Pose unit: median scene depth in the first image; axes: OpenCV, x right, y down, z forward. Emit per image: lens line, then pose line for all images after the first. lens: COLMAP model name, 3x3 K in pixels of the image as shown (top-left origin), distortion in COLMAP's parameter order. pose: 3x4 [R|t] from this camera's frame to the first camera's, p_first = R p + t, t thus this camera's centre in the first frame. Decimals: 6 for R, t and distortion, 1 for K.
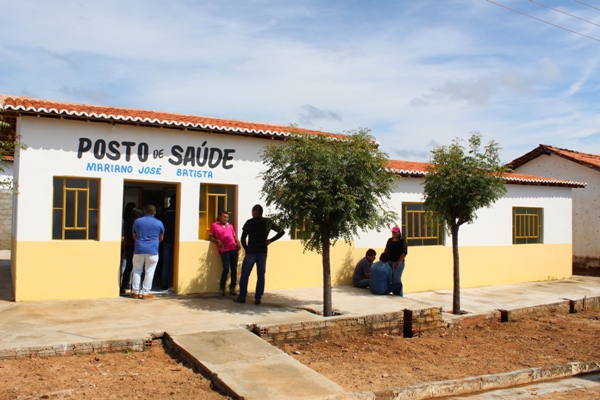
lens RADIAL K [[520.7, 0, 300.0], [0, 520.7, 200.0], [0, 0, 1]] dist [-0.056563, 0.020655]
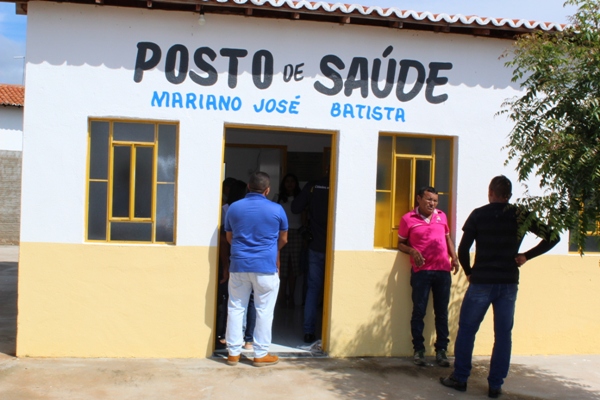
lens RADIAL K [[740.5, 0, 300.0], [0, 740.5, 200.0], [0, 0, 1]] dist [-0.057974, -0.011388]
pose [[0.940674, 0.016614, -0.338905, -0.026380], [-0.005700, 0.999433, 0.033175, 0.009604], [0.339264, -0.029275, 0.940236, 0.340355]]
